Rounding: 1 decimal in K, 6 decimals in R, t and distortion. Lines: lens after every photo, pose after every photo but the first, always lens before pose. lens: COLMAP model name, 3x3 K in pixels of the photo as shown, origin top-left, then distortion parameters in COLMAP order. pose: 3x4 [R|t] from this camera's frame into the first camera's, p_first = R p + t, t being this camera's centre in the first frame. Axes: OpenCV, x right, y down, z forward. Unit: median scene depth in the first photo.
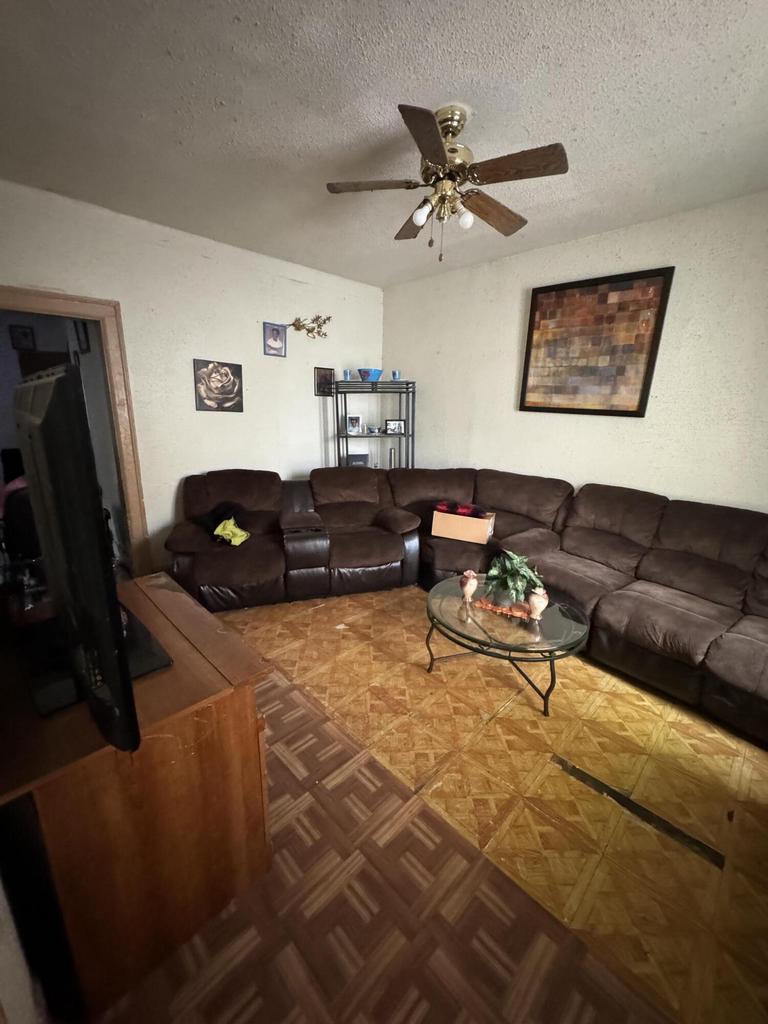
lens RADIAL K [[410.2, 0, 386.6], [0, 410.2, 509.5], [0, 0, 1]] dist [-0.003687, 0.000254]
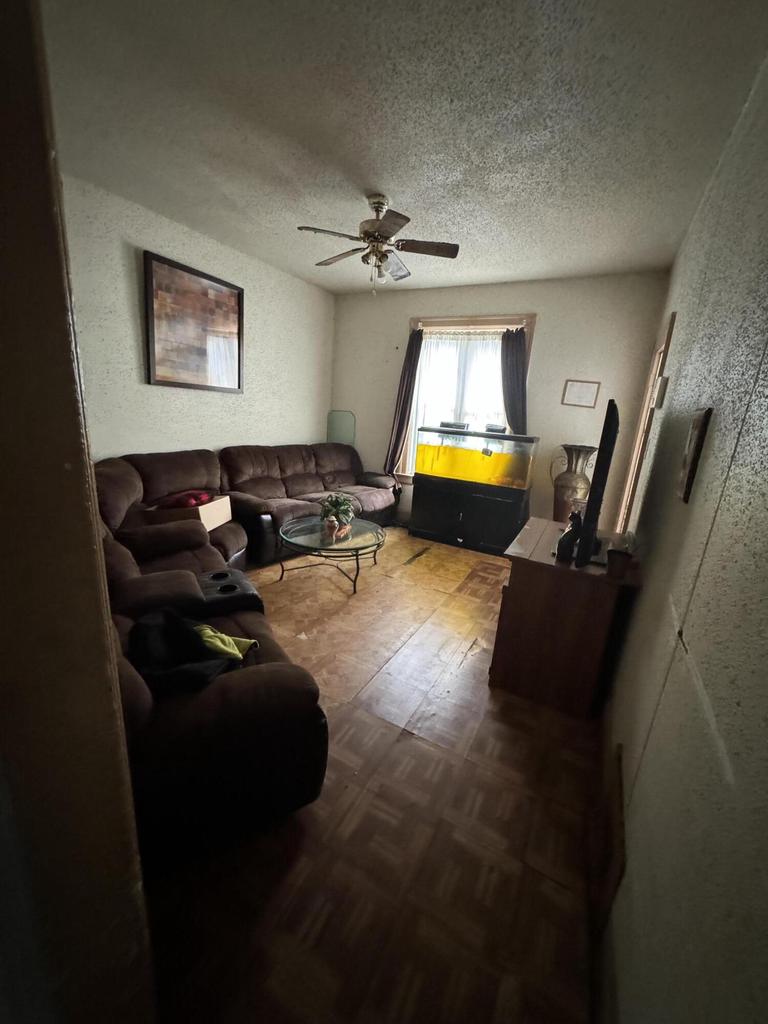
lens RADIAL K [[410.2, 0, 385.5], [0, 410.2, 511.4], [0, 0, 1]] dist [-0.003687, 0.000254]
pose [[-0.290351, -0.285637, 0.913295, -0.914526], [0.163649, 0.925529, 0.341490, -0.252284], [-0.942823, 0.248611, -0.221984, 0.956524]]
